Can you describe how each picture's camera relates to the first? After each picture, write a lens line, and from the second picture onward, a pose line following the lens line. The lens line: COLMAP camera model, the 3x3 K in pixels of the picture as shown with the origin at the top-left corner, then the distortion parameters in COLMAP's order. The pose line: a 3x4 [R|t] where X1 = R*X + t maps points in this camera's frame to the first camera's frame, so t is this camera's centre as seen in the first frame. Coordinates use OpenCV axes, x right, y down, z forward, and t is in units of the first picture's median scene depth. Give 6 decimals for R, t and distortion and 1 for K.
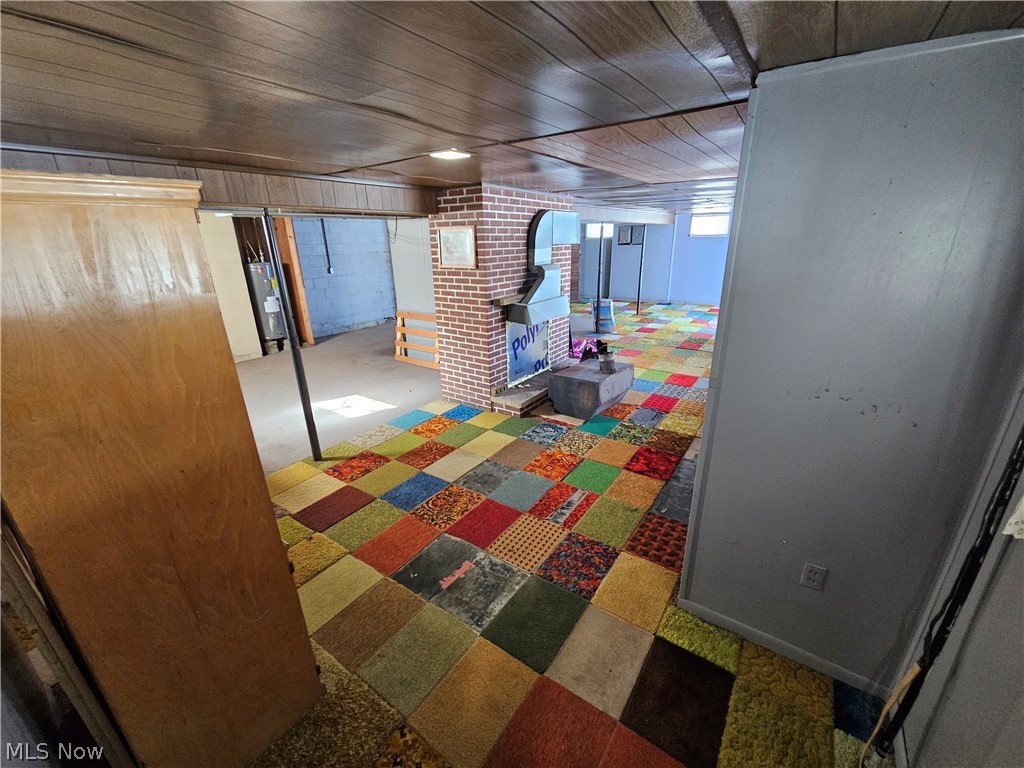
lens RADIAL K [[415.5, 0, 511.7], [0, 415.5, 386.6], [0, 0, 1]] dist [0.003011, 0.000142]
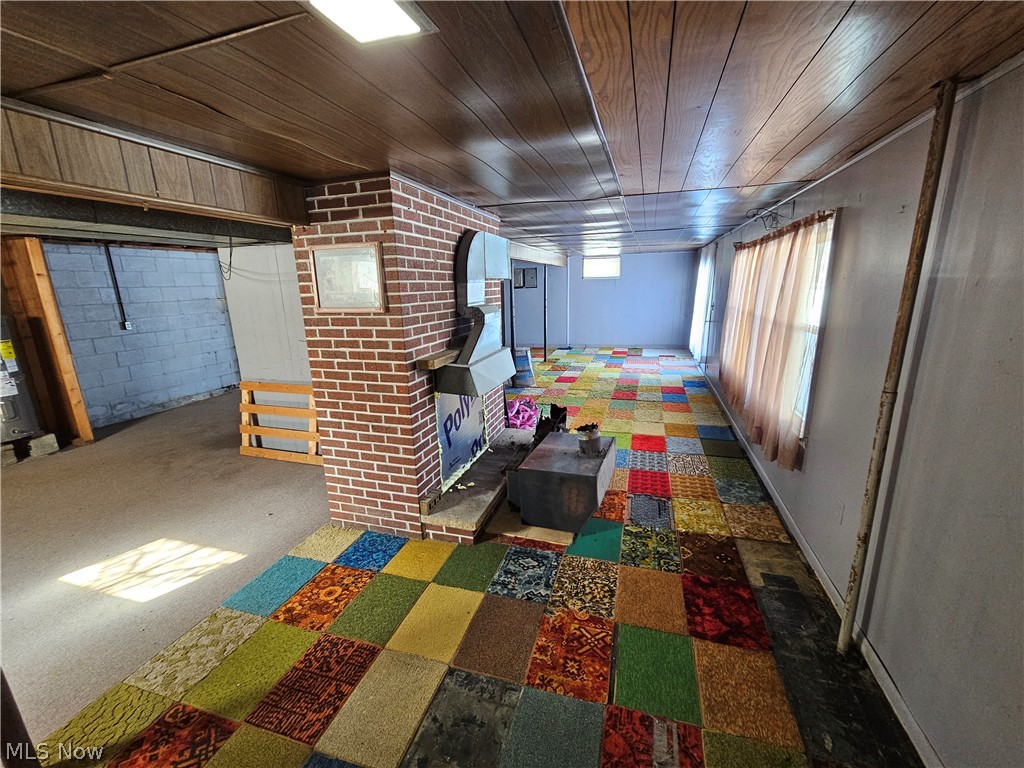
lens RADIAL K [[415.5, 0, 511.7], [0, 415.5, 386.6], [0, 0, 1]] dist [0.003011, 0.000142]
pose [[0.951761, -0.077163, 0.296978, -0.090214], [0.109252, 0.989655, -0.092994, -0.093644], [-0.286730, 0.120953, 0.950345, 0.357158]]
